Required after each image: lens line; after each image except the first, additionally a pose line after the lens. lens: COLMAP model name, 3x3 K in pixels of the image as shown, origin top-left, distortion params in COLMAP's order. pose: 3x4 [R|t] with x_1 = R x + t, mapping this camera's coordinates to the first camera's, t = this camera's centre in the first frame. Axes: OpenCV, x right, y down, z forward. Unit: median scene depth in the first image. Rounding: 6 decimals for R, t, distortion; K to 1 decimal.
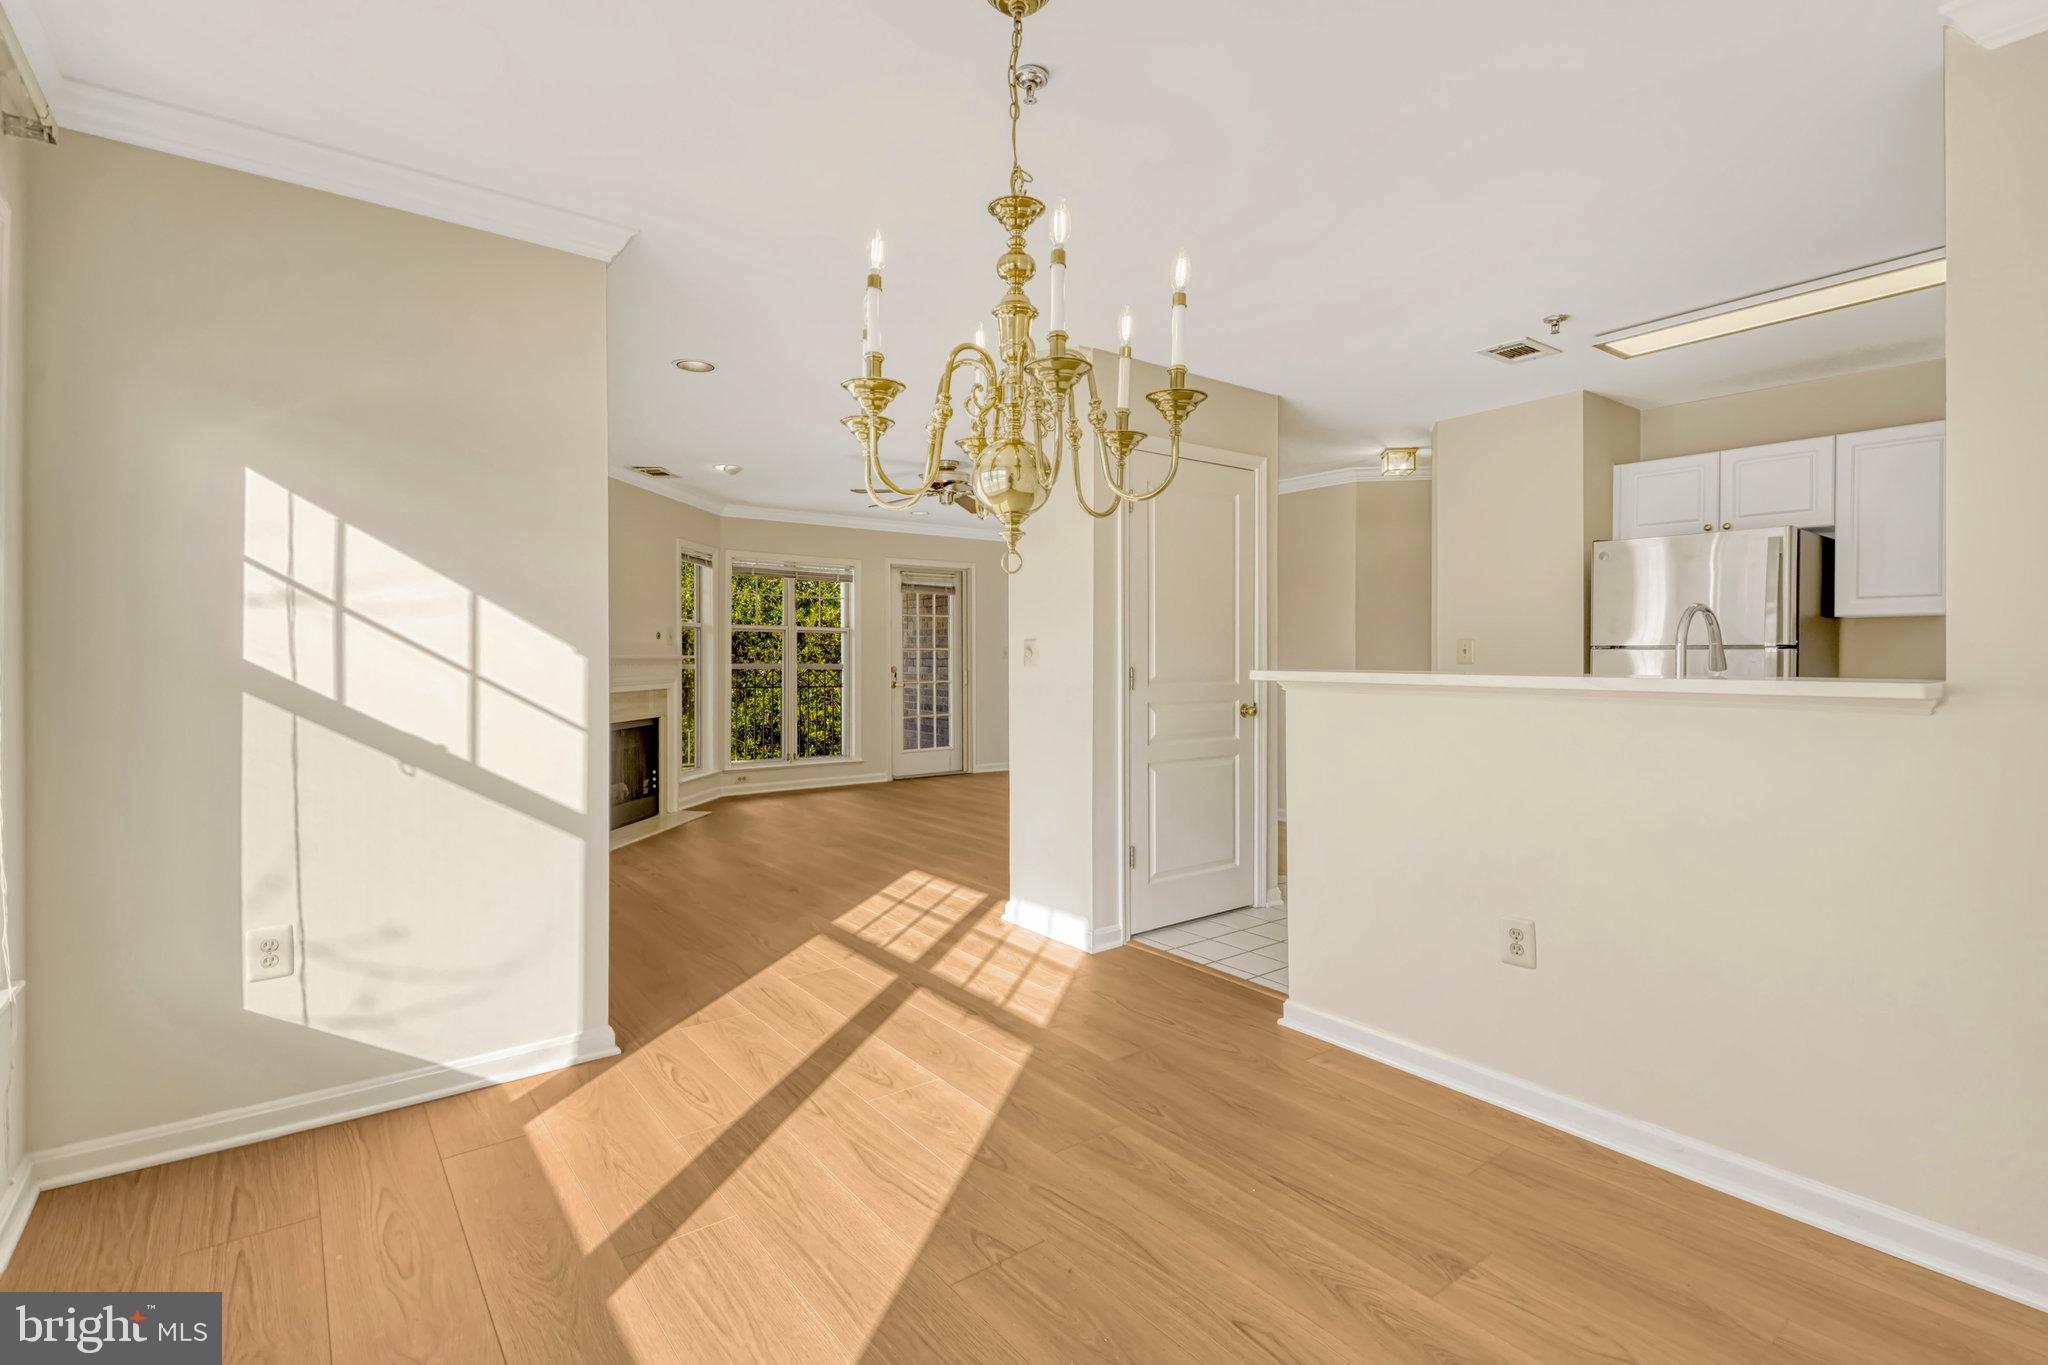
lens RADIAL K [[944.5, 0, 1013.5], [0, 944.5, 671.0], [0, 0, 1]] dist [0.010016, -0.000860]
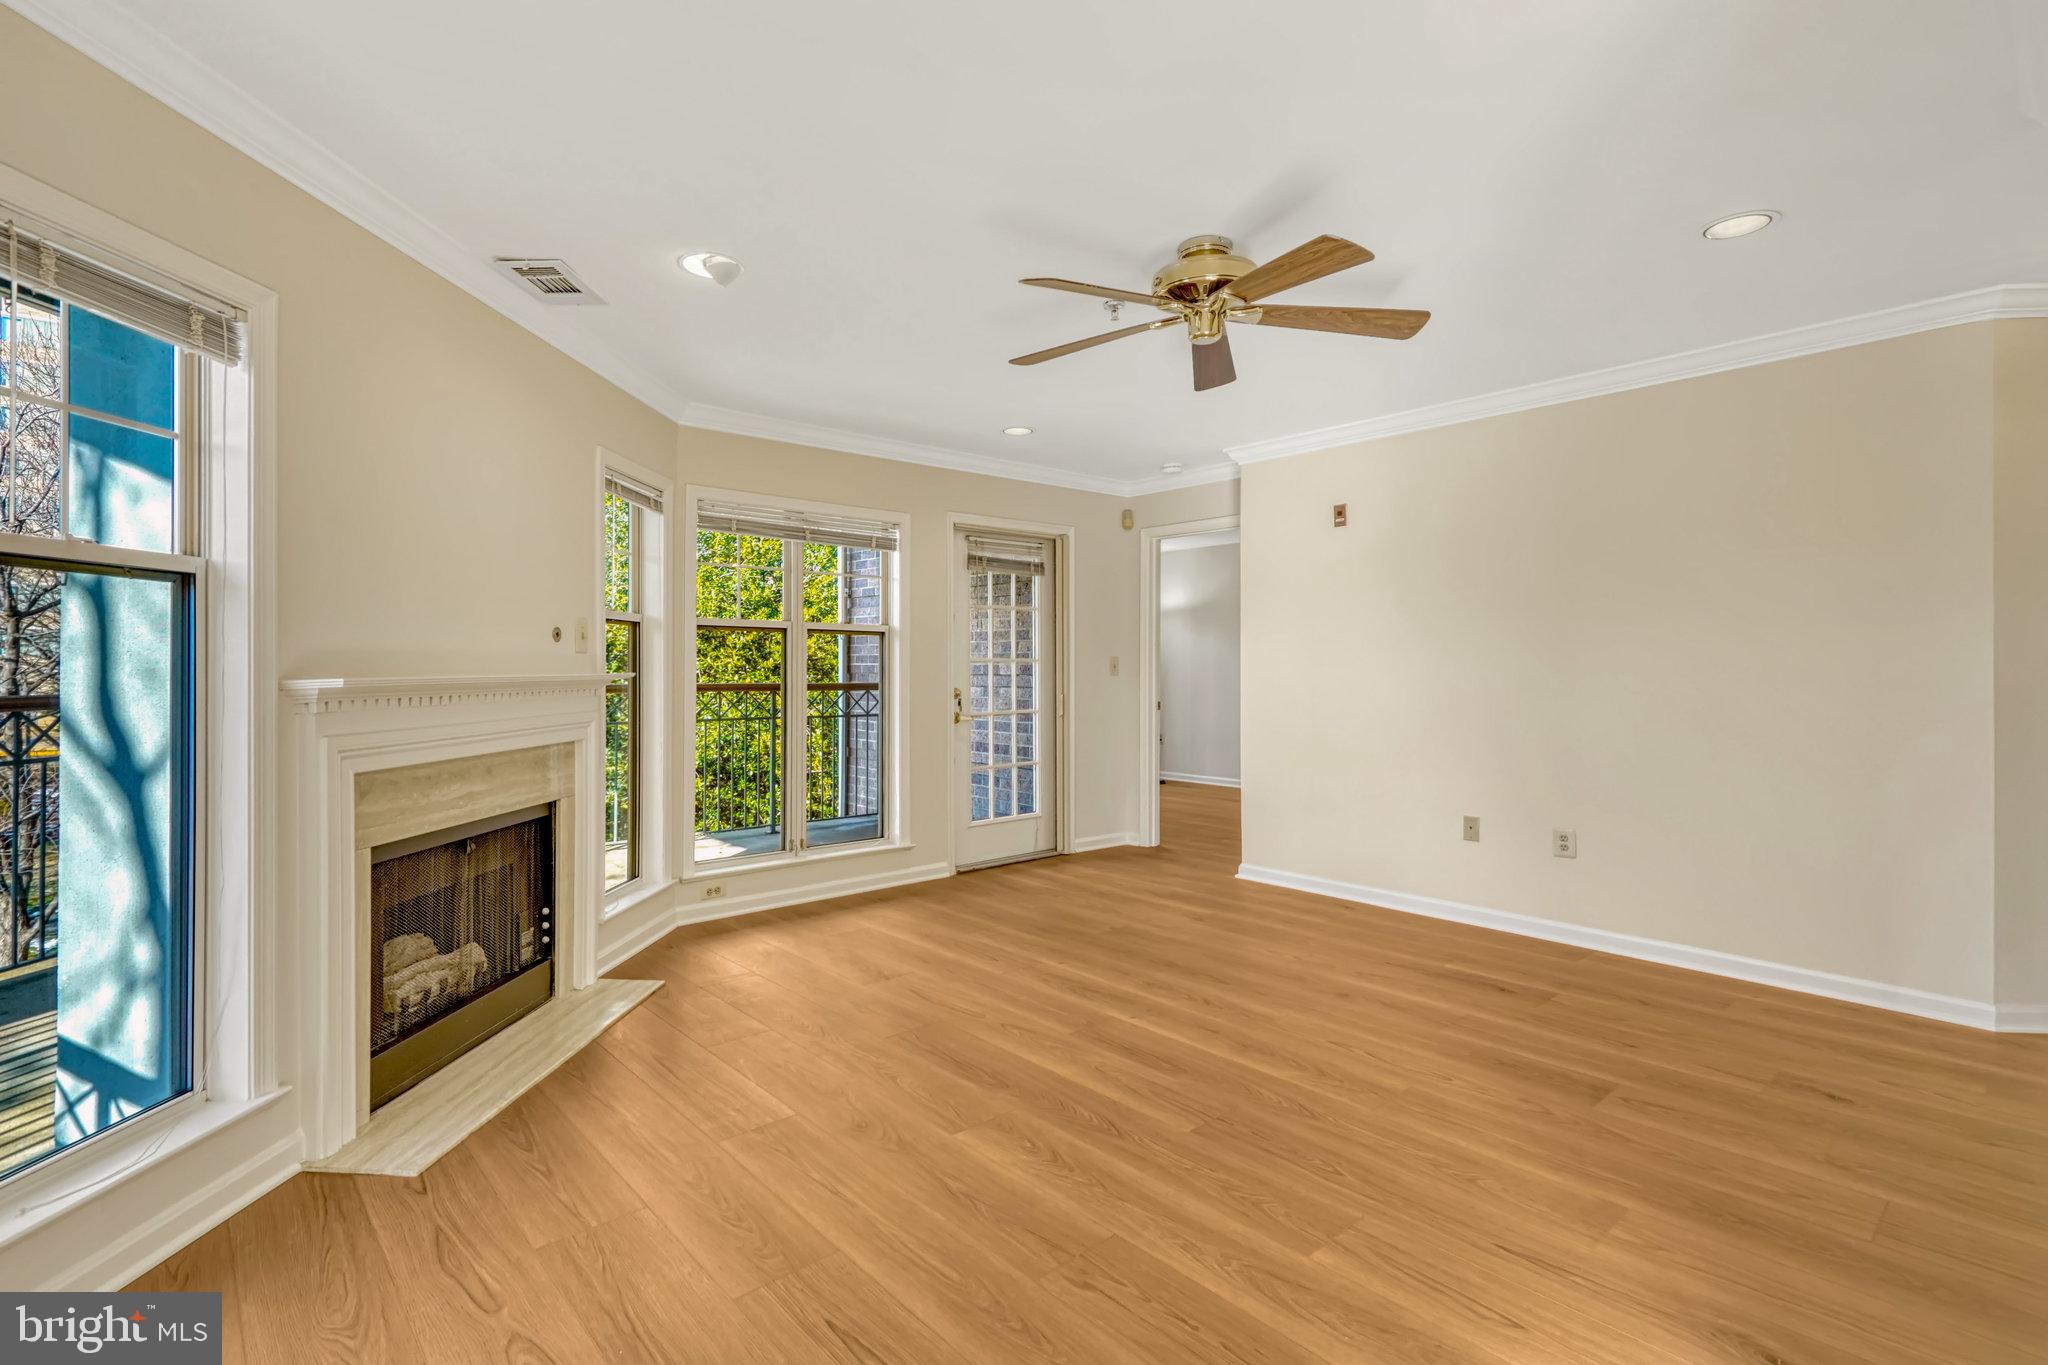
lens RADIAL K [[944.5, 0, 1013.5], [0, 944.5, 671.0], [0, 0, 1]] dist [0.010016, -0.000860]
pose [[0.998286, -0.004552, 0.058346, -0.126130], [0.005142, 0.999937, -0.009963, -0.009896], [-0.058297, 0.010246, 0.998247, 0.377010]]
